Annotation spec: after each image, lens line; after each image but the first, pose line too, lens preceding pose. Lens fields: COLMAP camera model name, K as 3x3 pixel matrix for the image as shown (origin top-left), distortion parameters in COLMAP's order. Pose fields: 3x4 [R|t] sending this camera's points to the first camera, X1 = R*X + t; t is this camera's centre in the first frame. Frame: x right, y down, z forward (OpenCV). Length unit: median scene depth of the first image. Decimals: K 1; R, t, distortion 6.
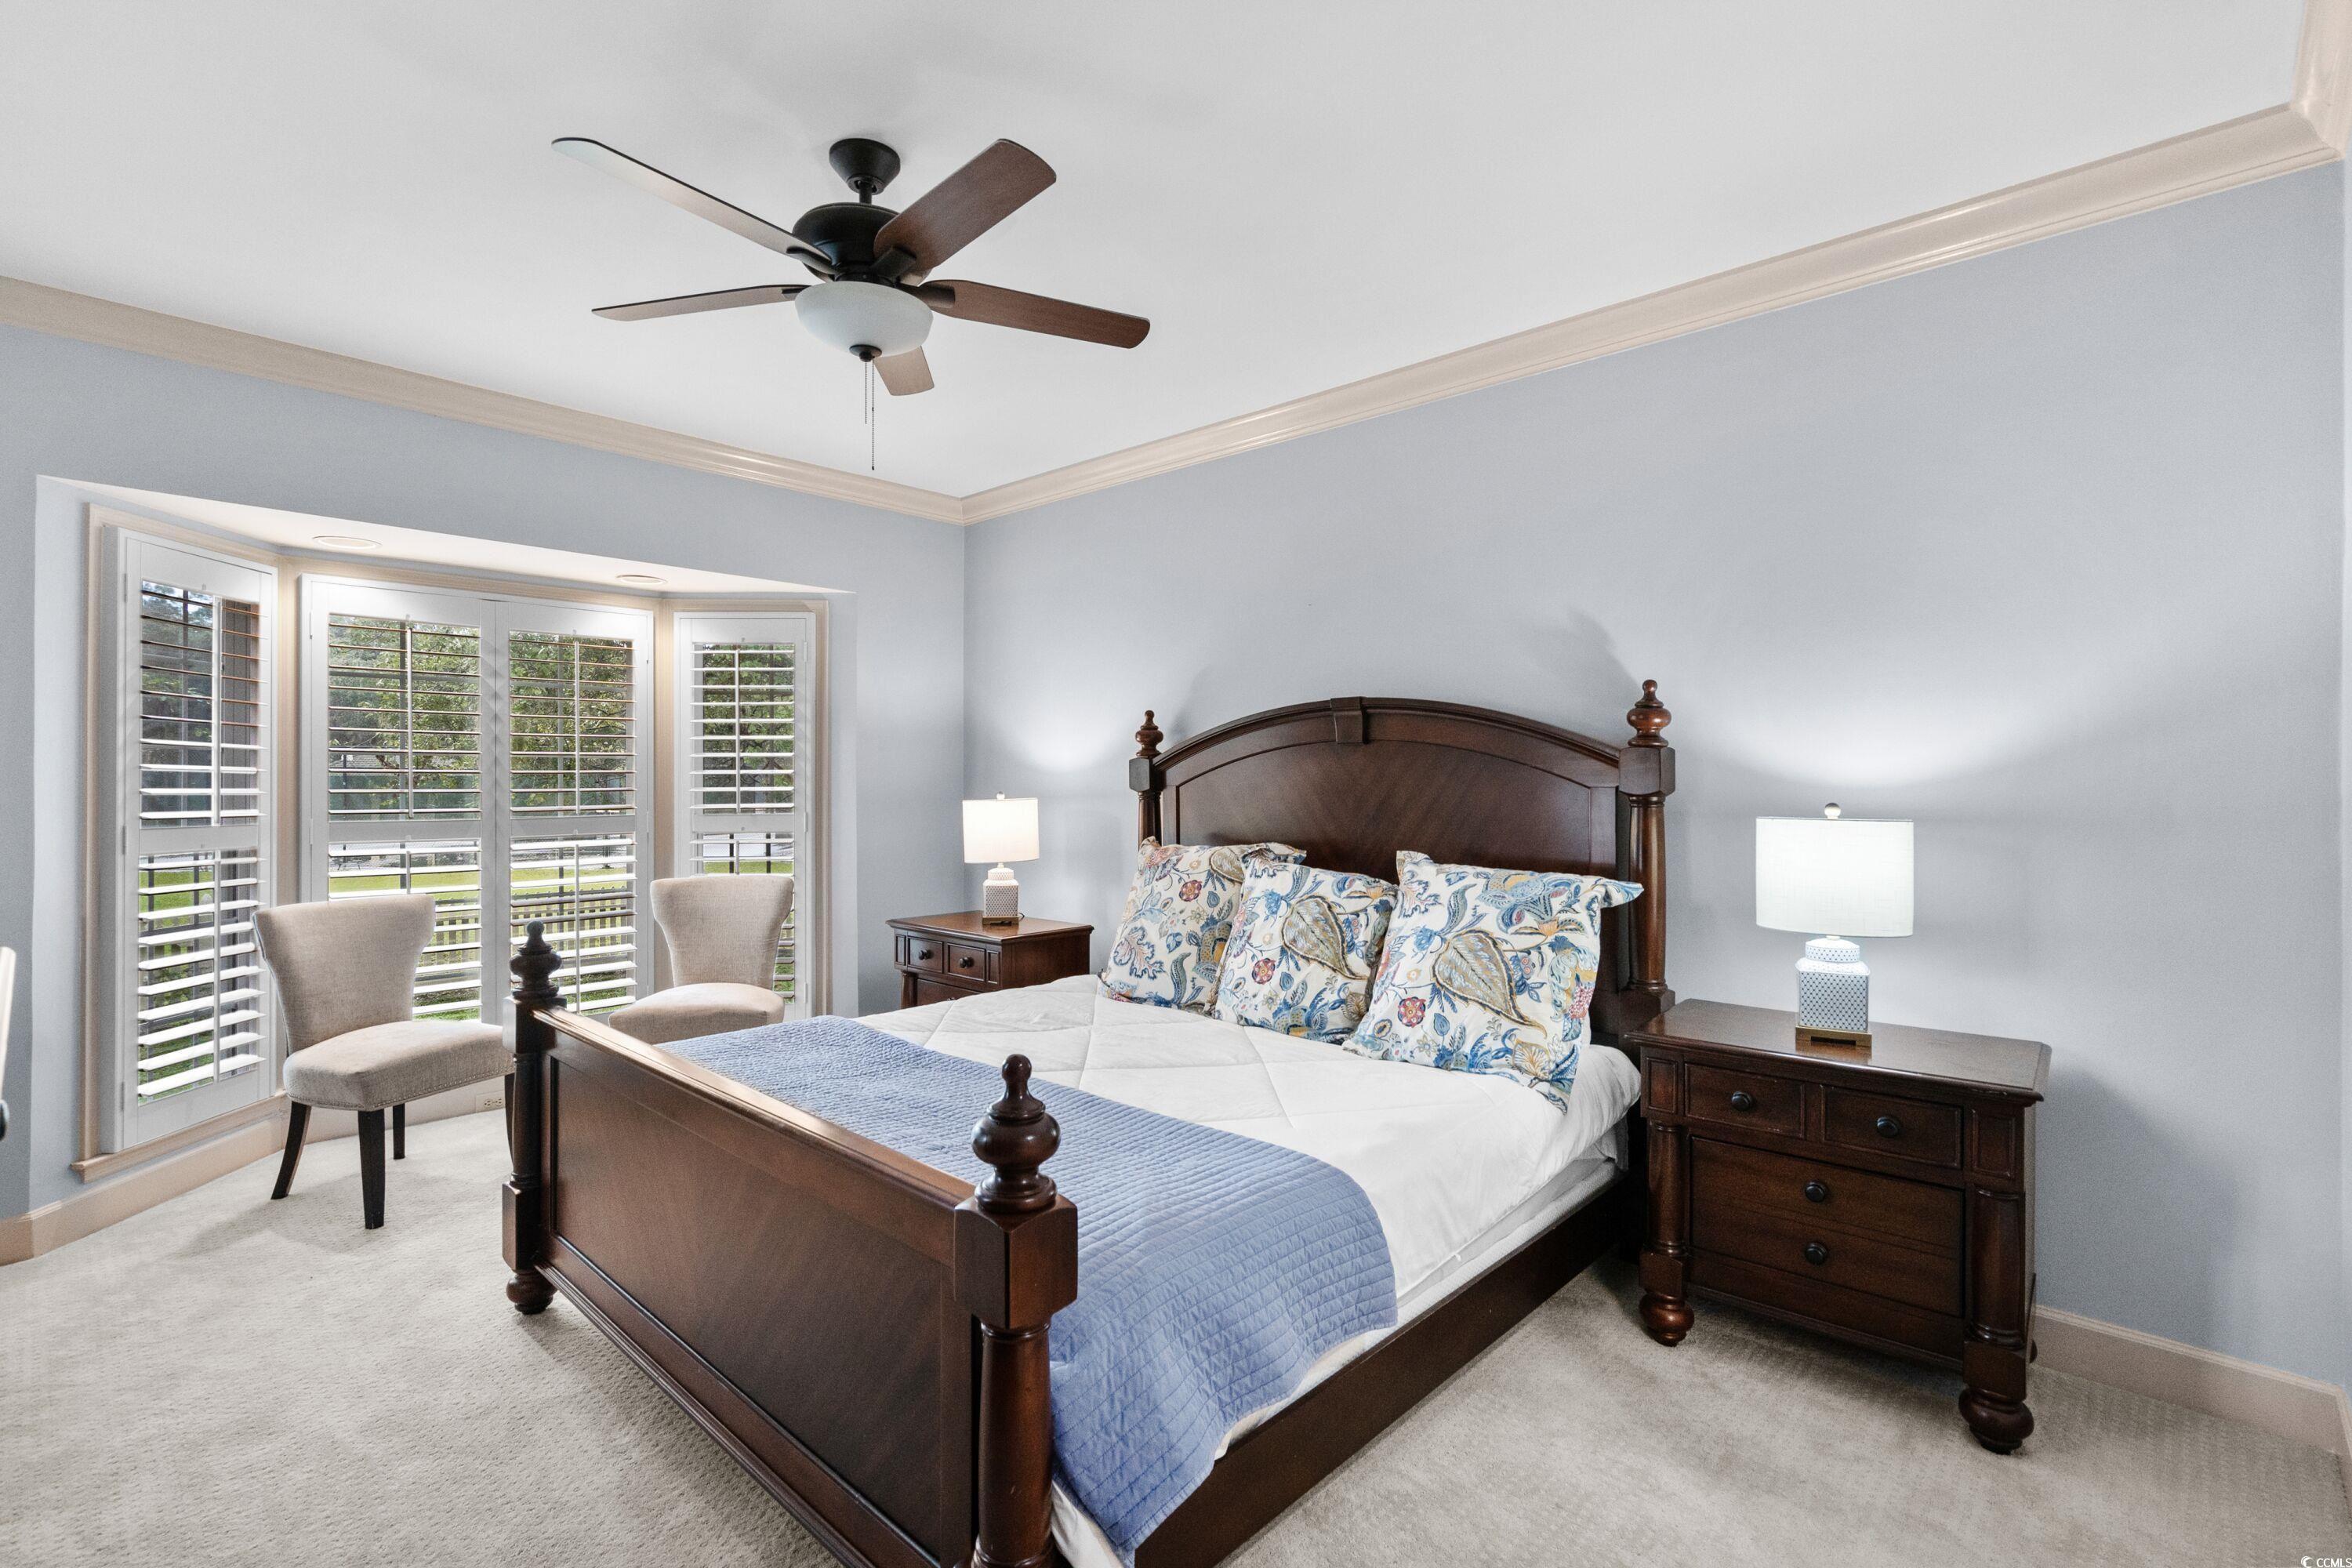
lens RADIAL K [[1069.6, 0, 1189.7], [0, 1069.6, 782.9], [0, 0, 1]] dist [-0.004569, 0.003188]
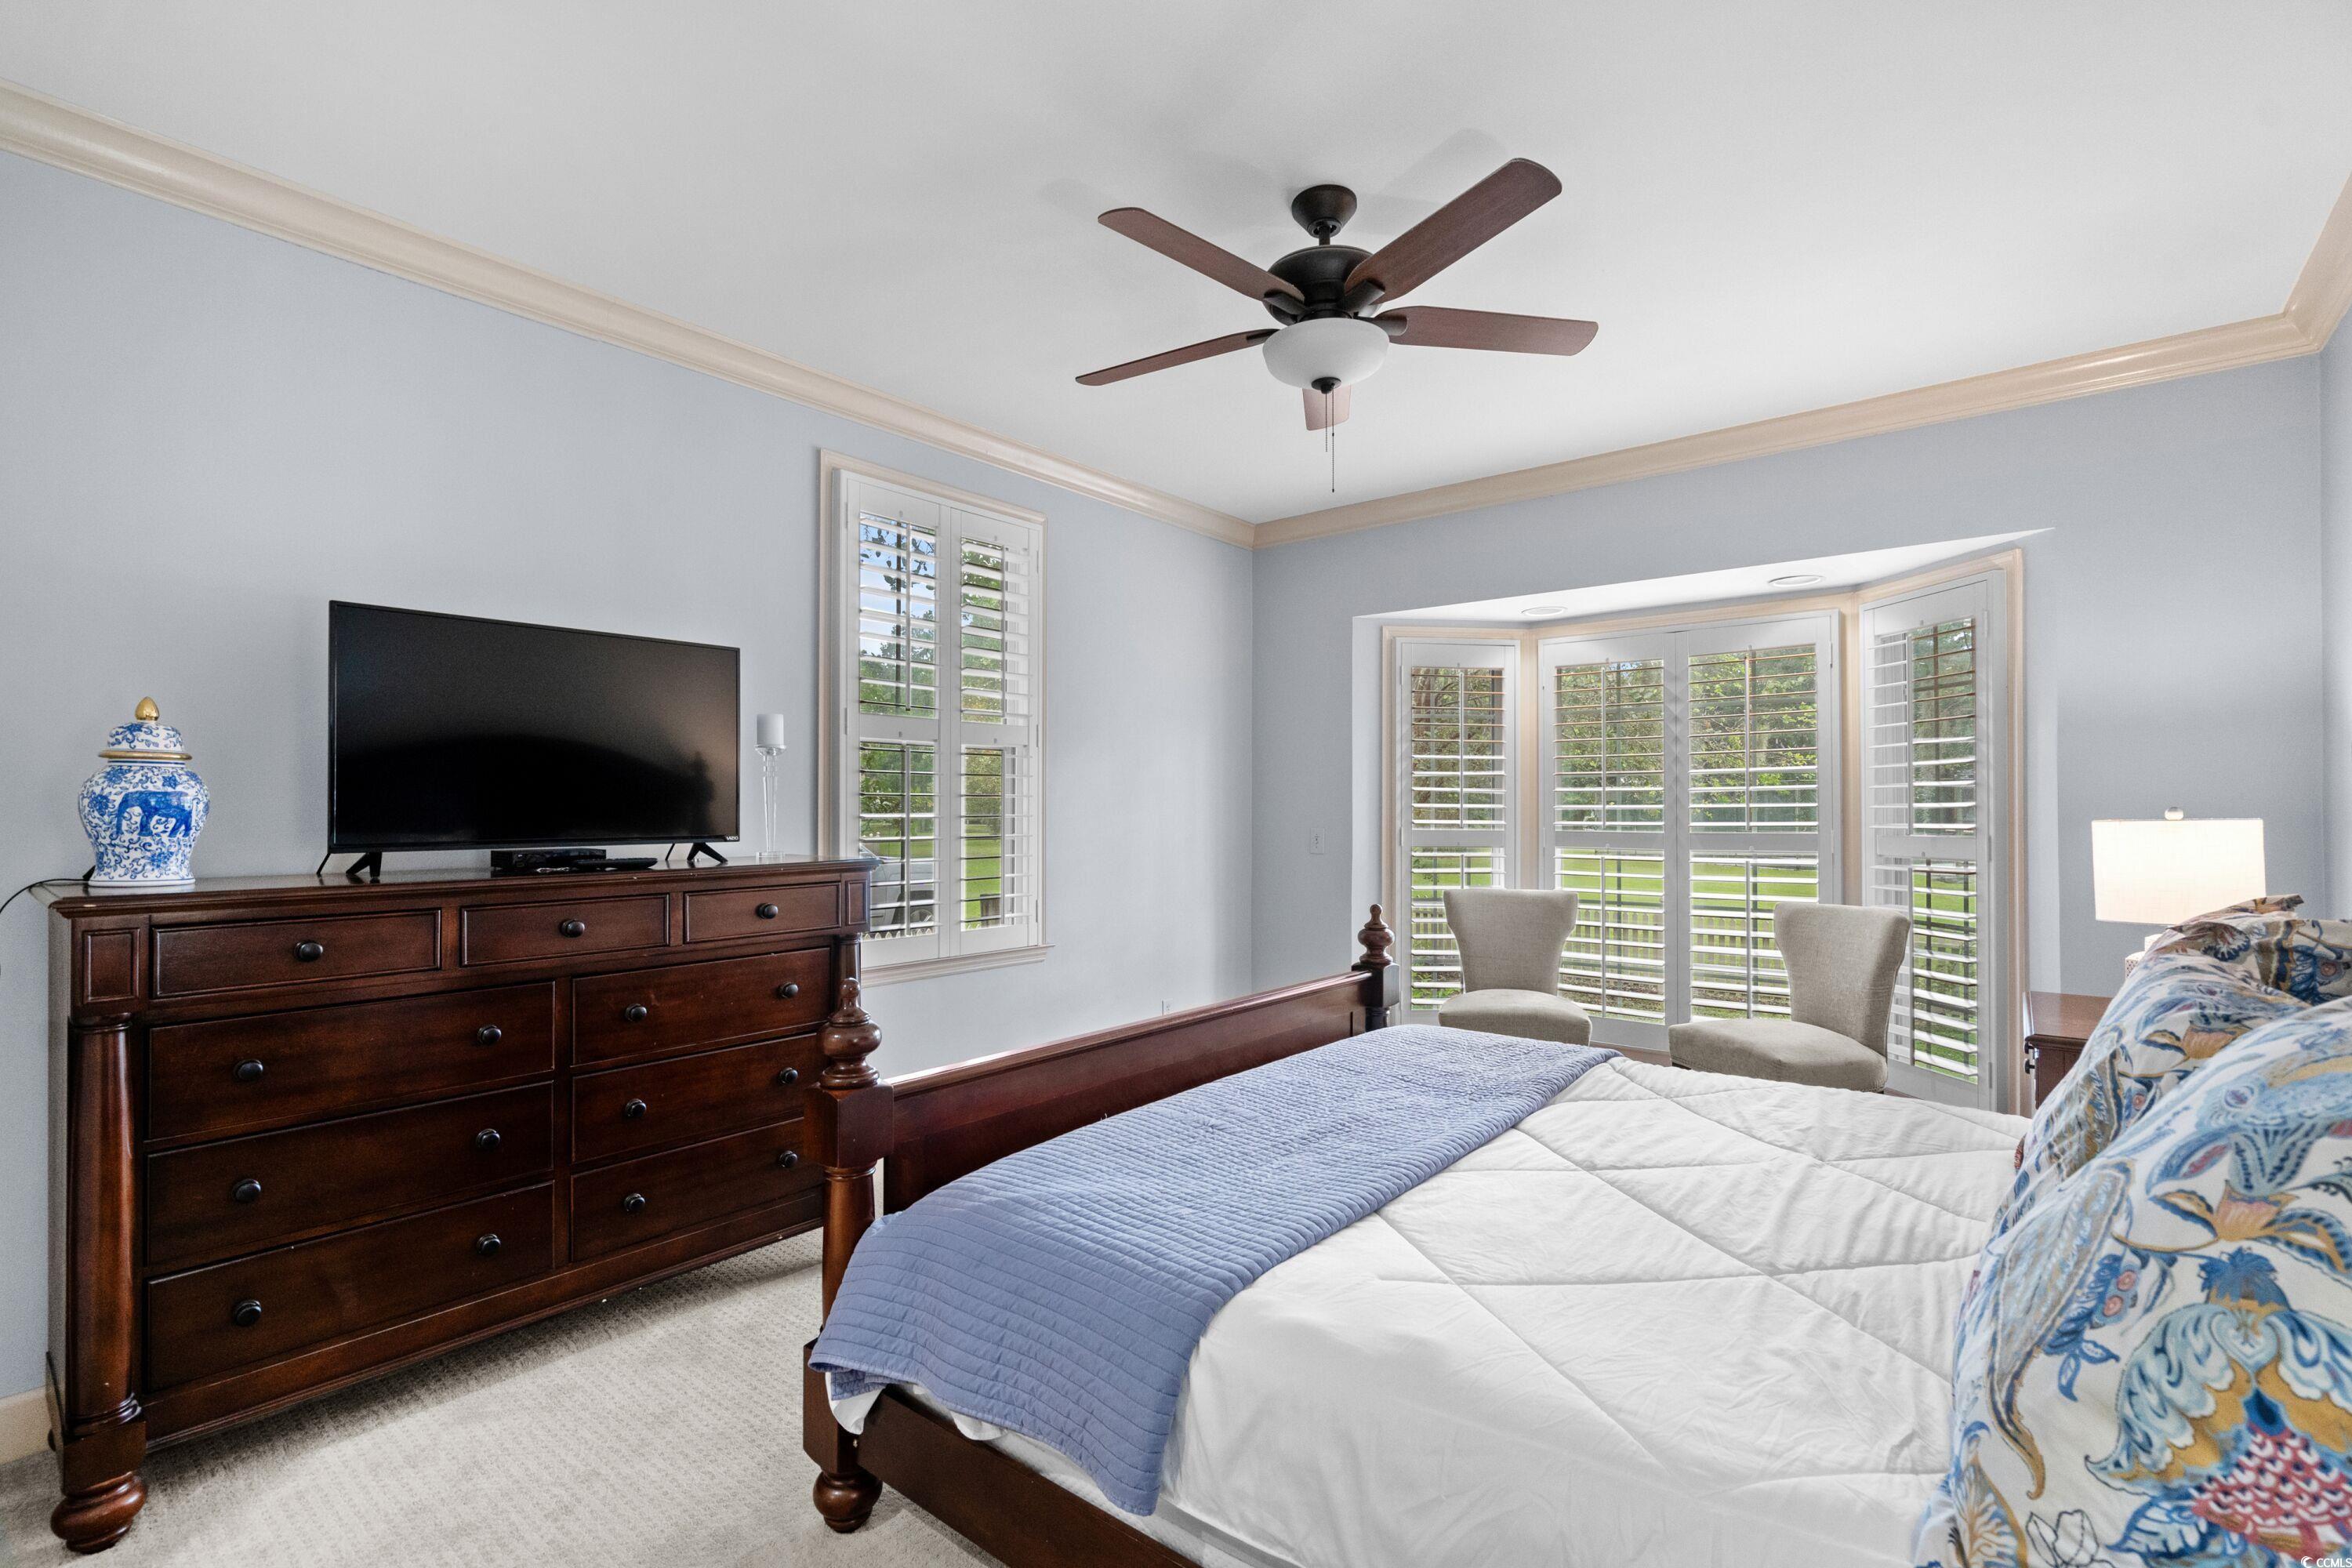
lens RADIAL K [[1069.6, 0, 1170.0], [0, 1069.6, 801.7], [0, 0, 1]] dist [-0.004569, 0.003188]
pose [[0.058915, -0.007318, -0.998236, 0.566827], [0.000467, 0.999973, -0.007304, 0.013905], [0.998263, -0.000036, 0.058917, 0.598598]]
